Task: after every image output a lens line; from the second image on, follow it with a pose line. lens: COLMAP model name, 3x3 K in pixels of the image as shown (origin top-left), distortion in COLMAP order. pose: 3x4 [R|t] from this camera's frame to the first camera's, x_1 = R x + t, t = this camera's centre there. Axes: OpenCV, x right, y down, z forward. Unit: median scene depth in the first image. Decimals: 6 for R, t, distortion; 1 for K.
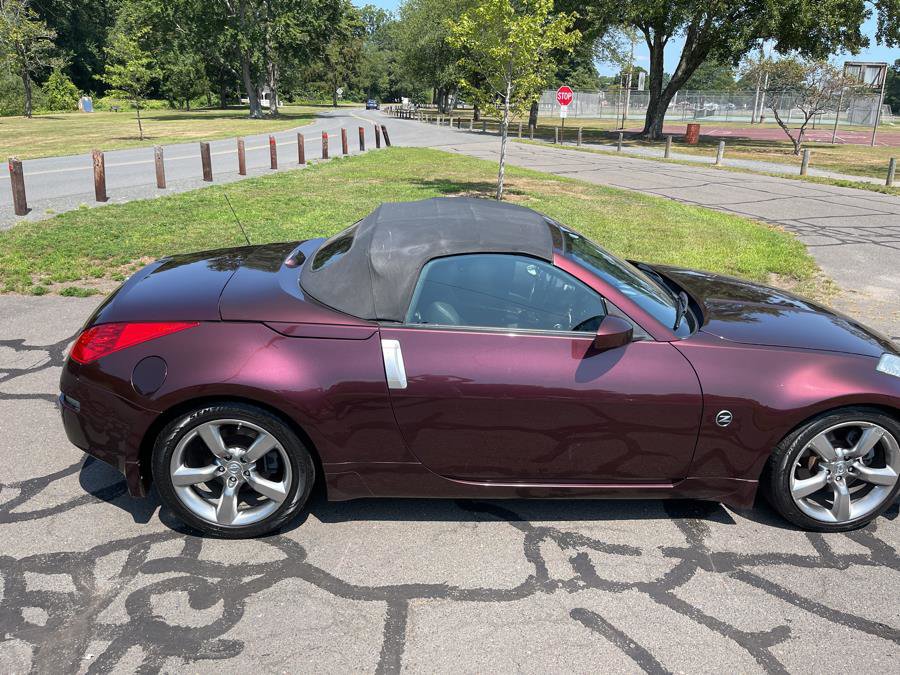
lens RADIAL K [[681.6, 0, 453.4], [0, 681.6, 335.8], [0, 0, 1]] dist [0.081243, -0.117091]
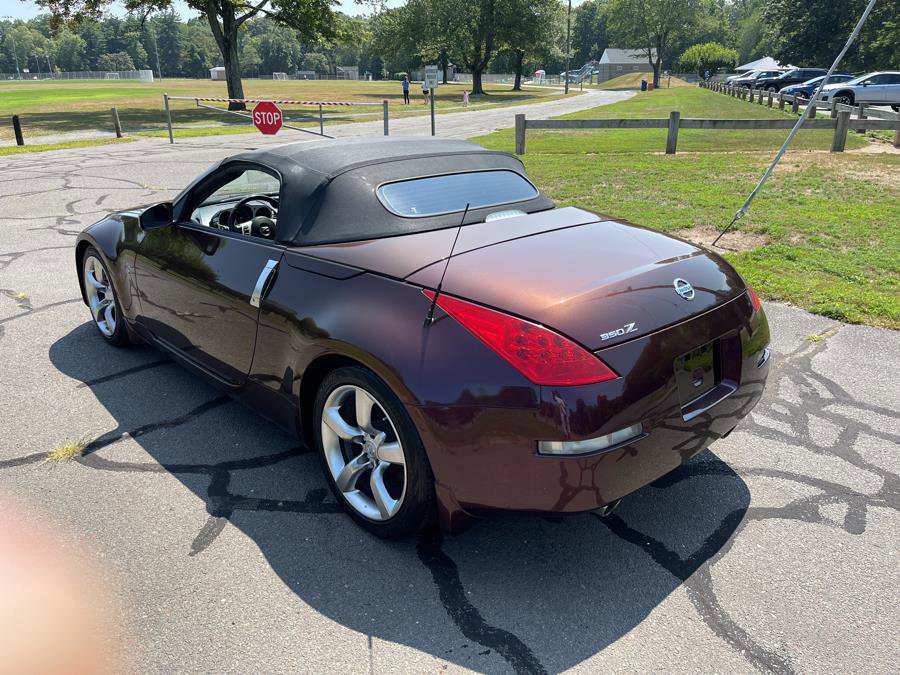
lens RADIAL K [[681.6, 0, 450.2], [0, 681.6, 333.2], [0, 0, 1]] dist [0.081243, -0.117091]
pose [[-0.653029, -0.284808, 0.701739, -0.946886], [0.241341, 0.800024, 0.549287, -0.549348], [-0.717850, 0.528058, -0.453703, 1.741048]]
